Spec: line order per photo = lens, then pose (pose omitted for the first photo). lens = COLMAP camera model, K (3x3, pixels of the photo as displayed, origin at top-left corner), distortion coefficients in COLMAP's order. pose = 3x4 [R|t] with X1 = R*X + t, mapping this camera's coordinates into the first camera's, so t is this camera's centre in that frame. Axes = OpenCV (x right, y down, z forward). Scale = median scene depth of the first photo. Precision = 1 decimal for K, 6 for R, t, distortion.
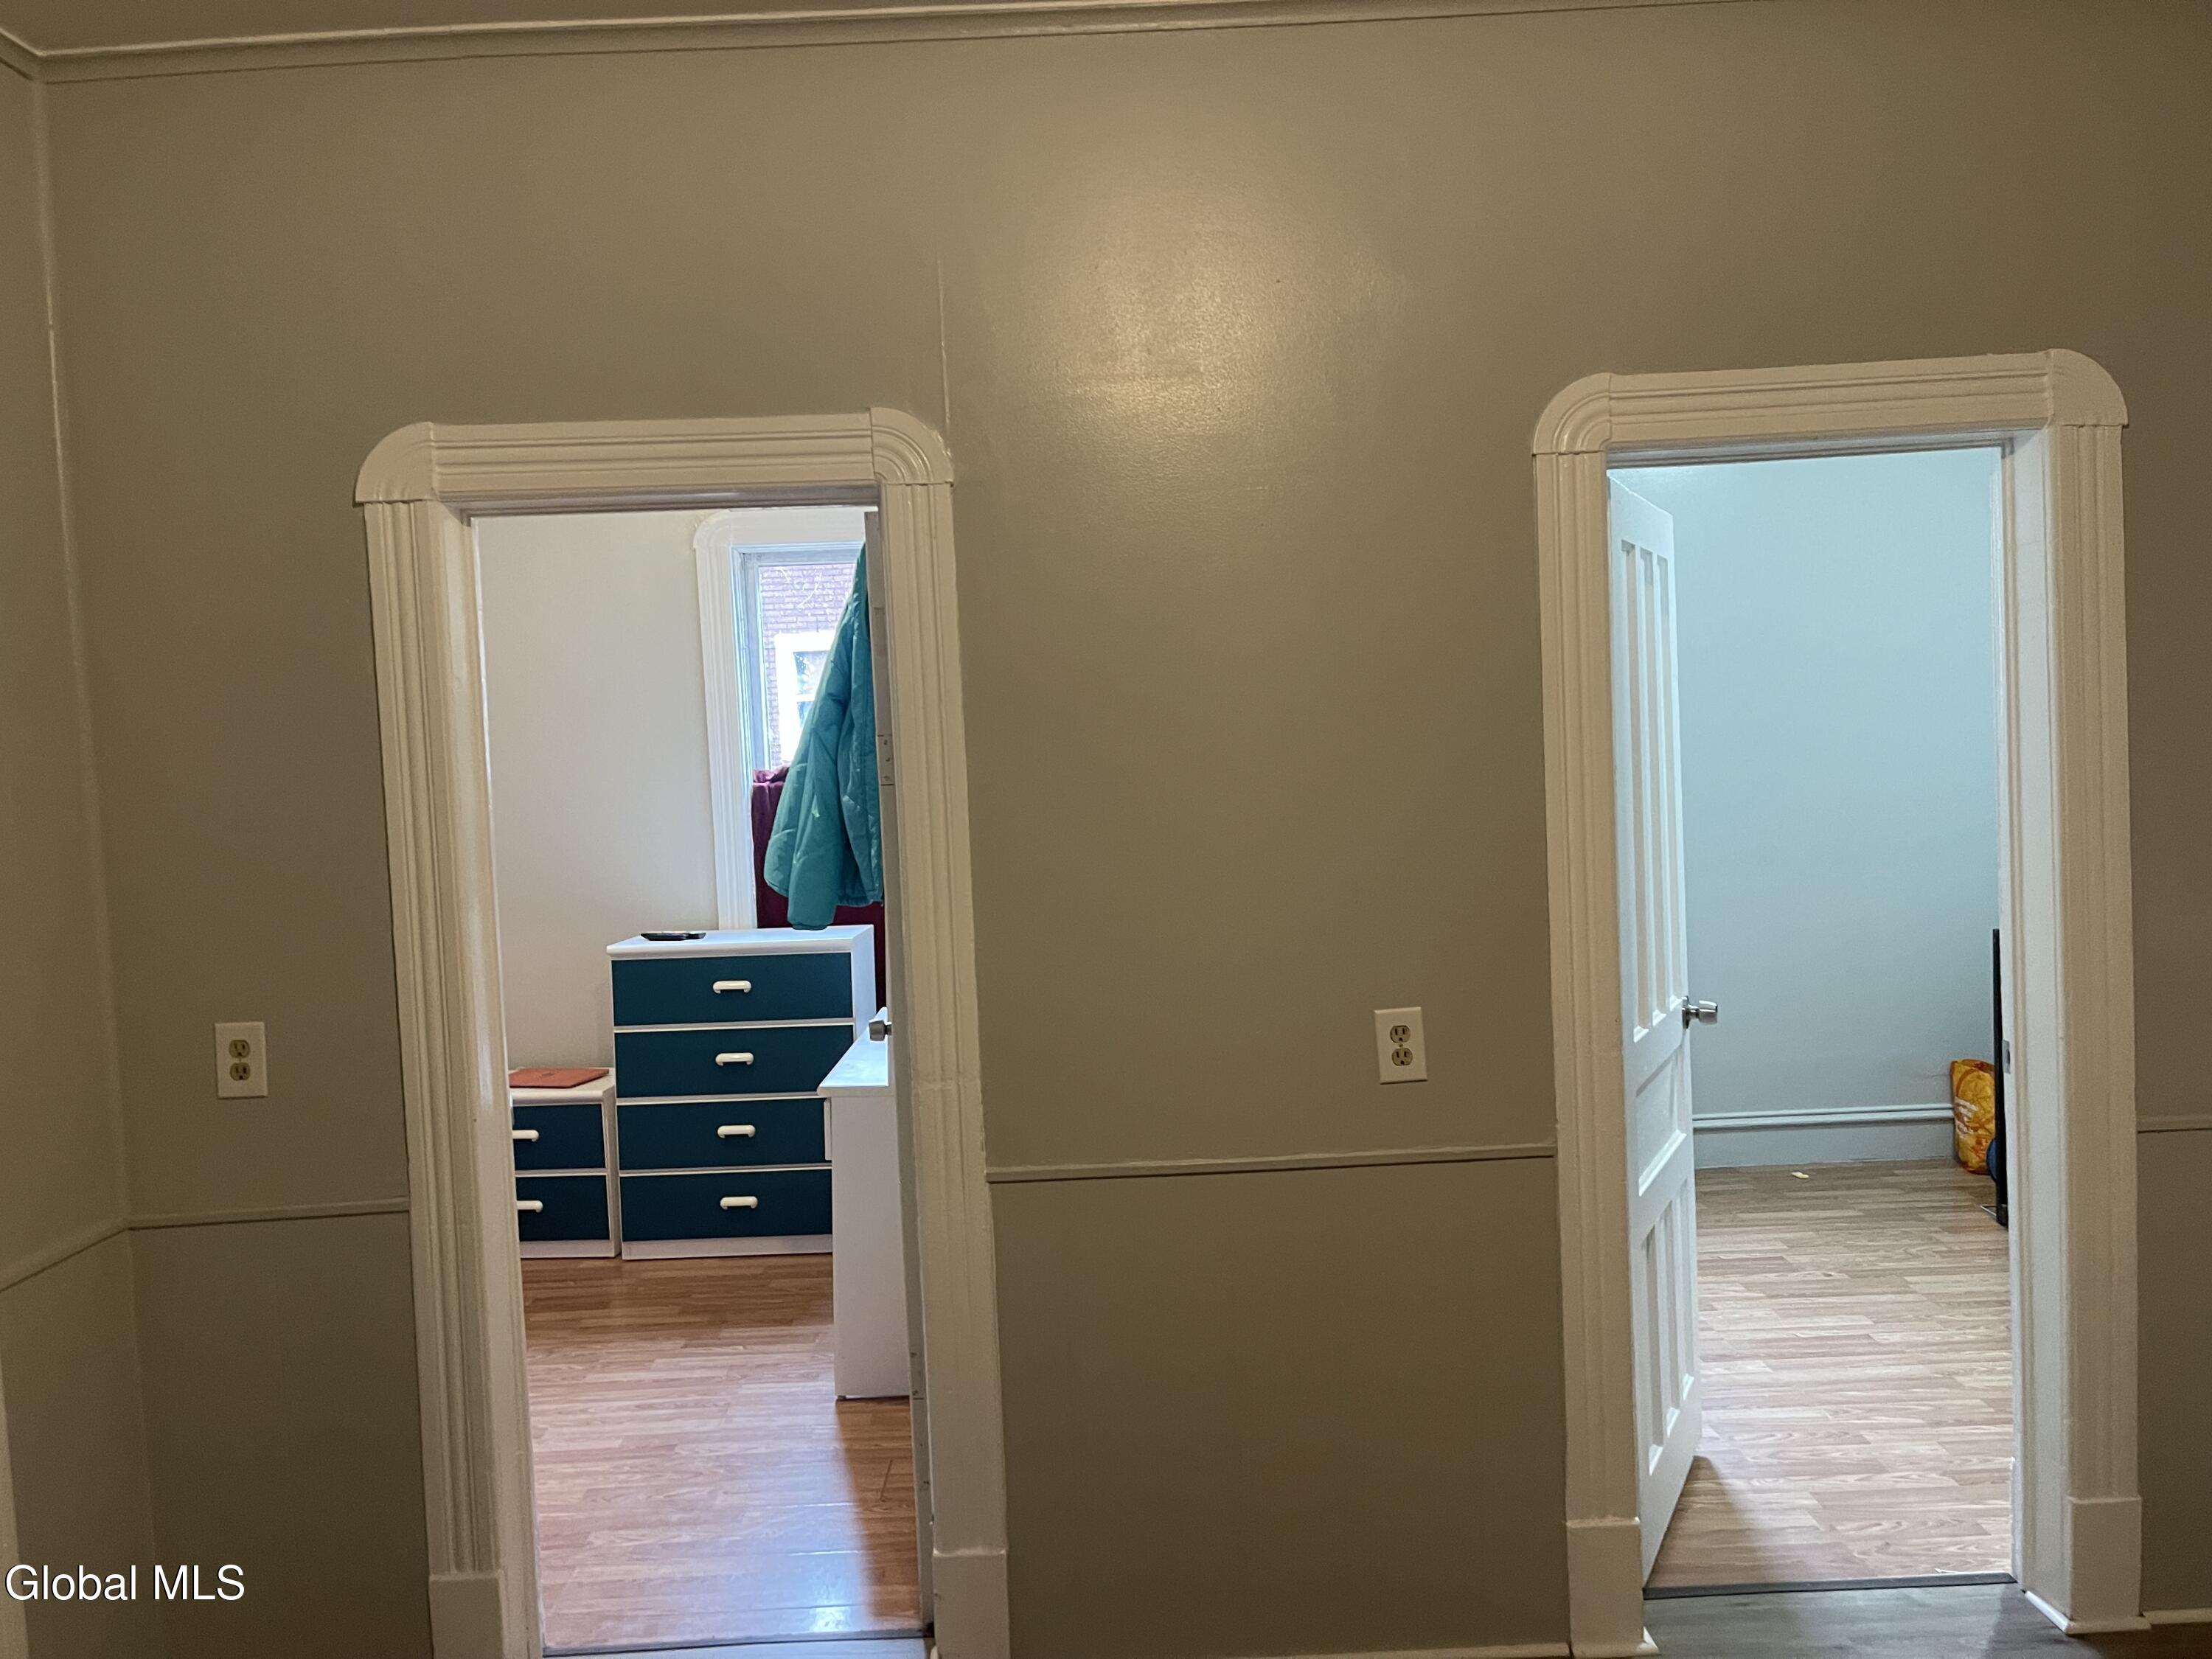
lens RADIAL K [[1666.9, 0, 1106.2], [0, 1666.9, 827.5], [0, 0, 1]] dist [0.058599, -0.048867]
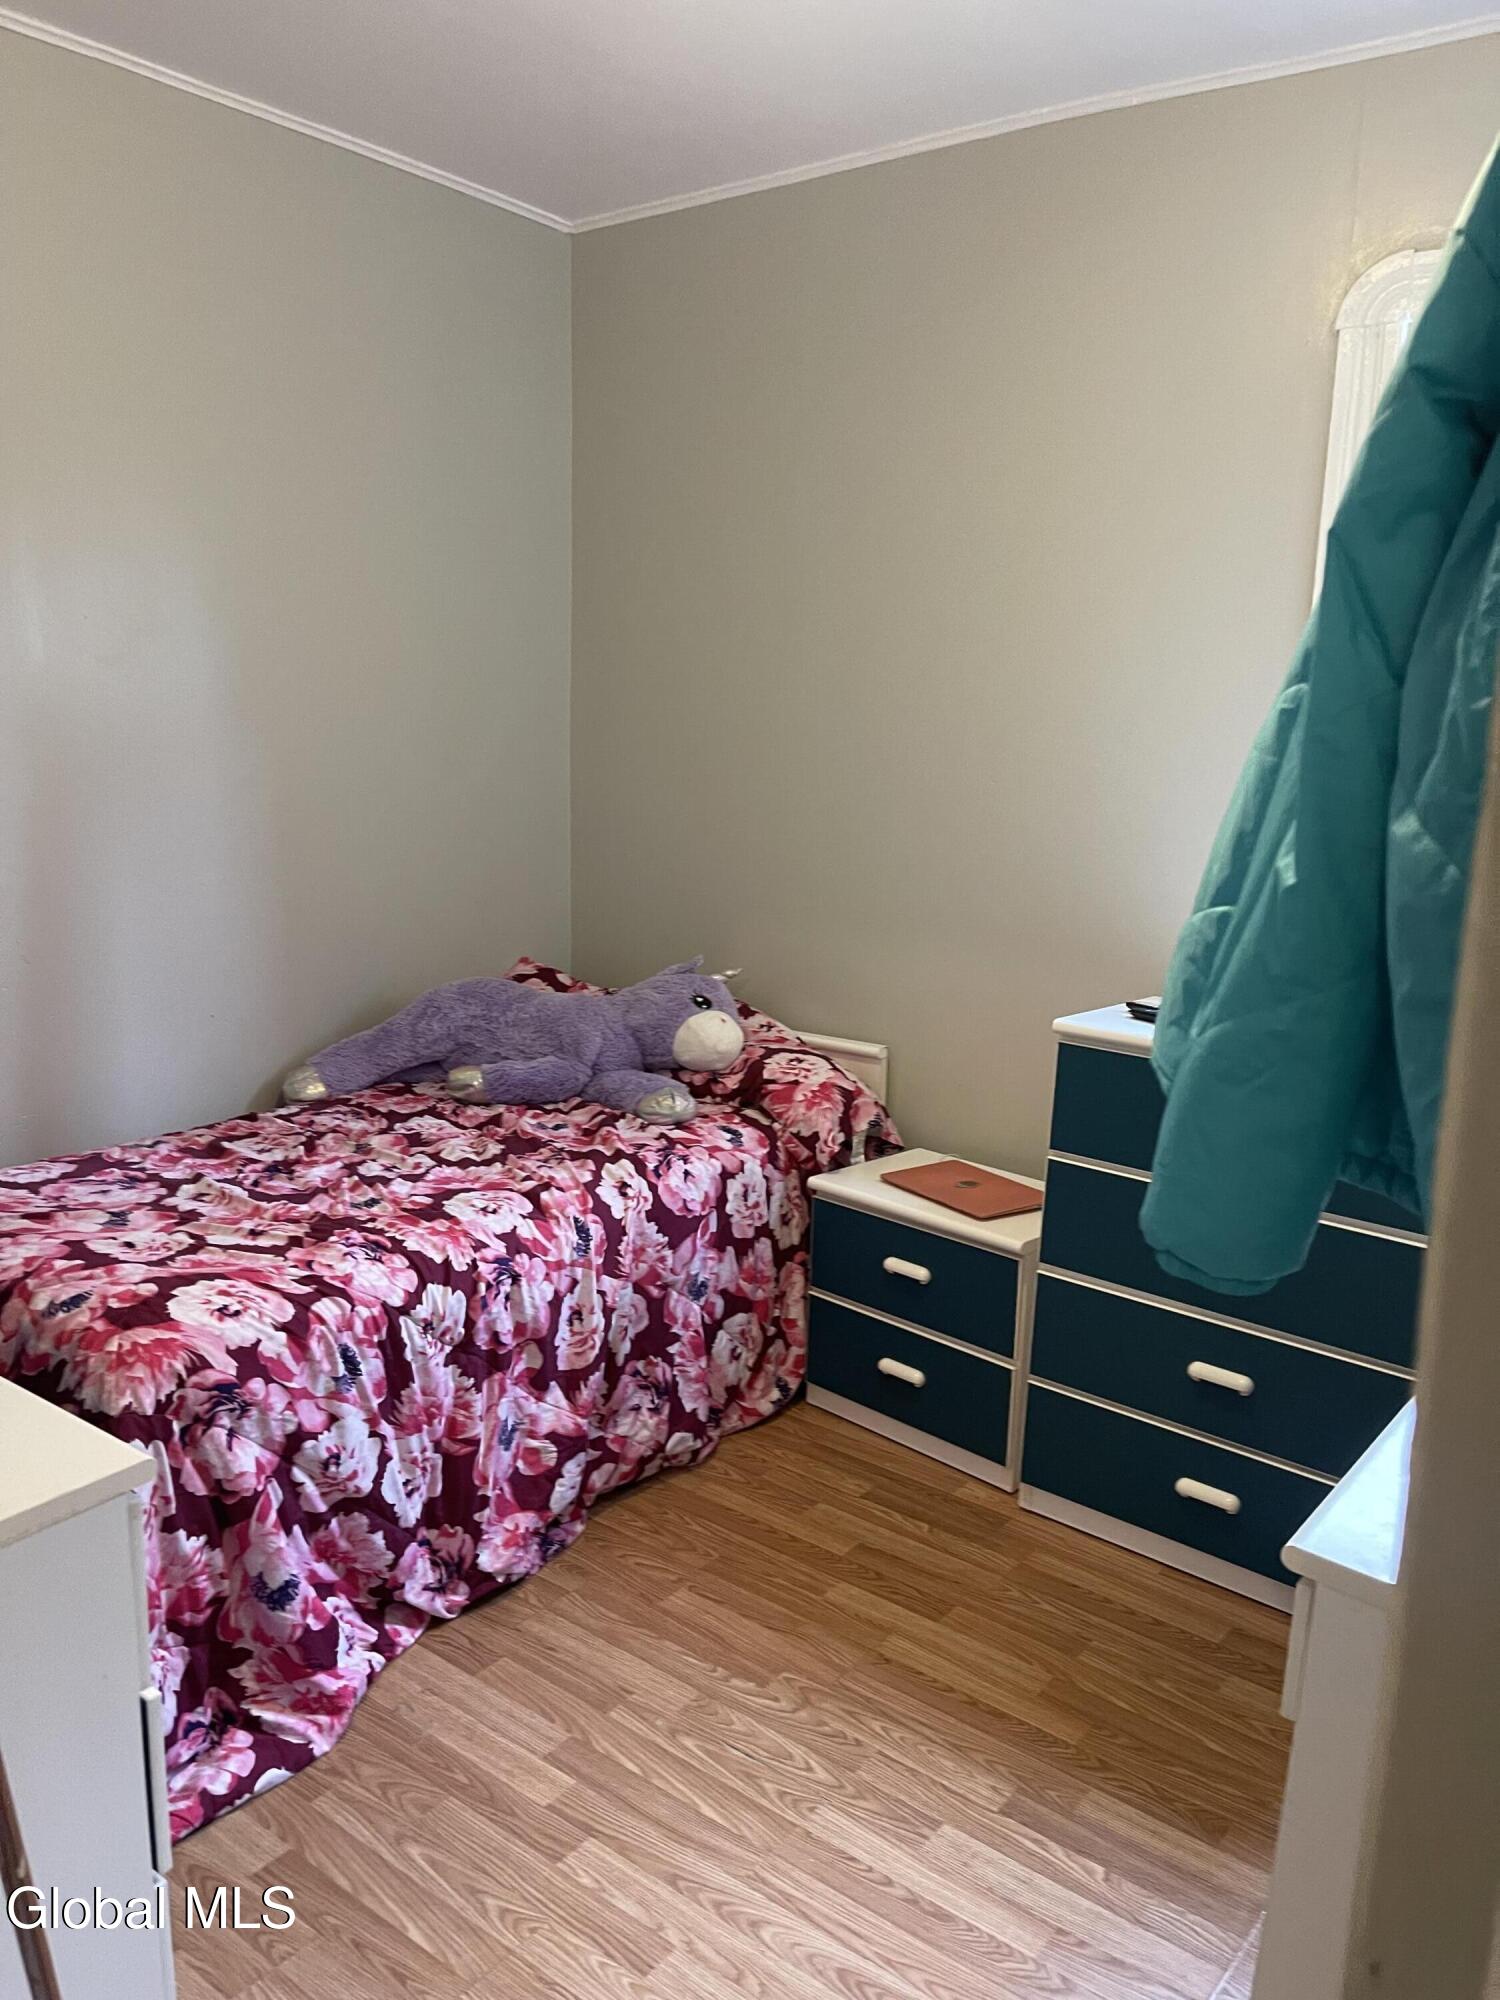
lens RADIAL K [[1507.1, 0, 754.4], [0, 1507.1, 999.7], [0, 0, 1]] dist [0.058599, -0.048867]
pose [[0.788134, 0.180385, -0.588478, -0.063701], [-0.105530, 0.981536, 0.159534, -0.011345], [0.606389, -0.063633, 0.792618, 0.499849]]
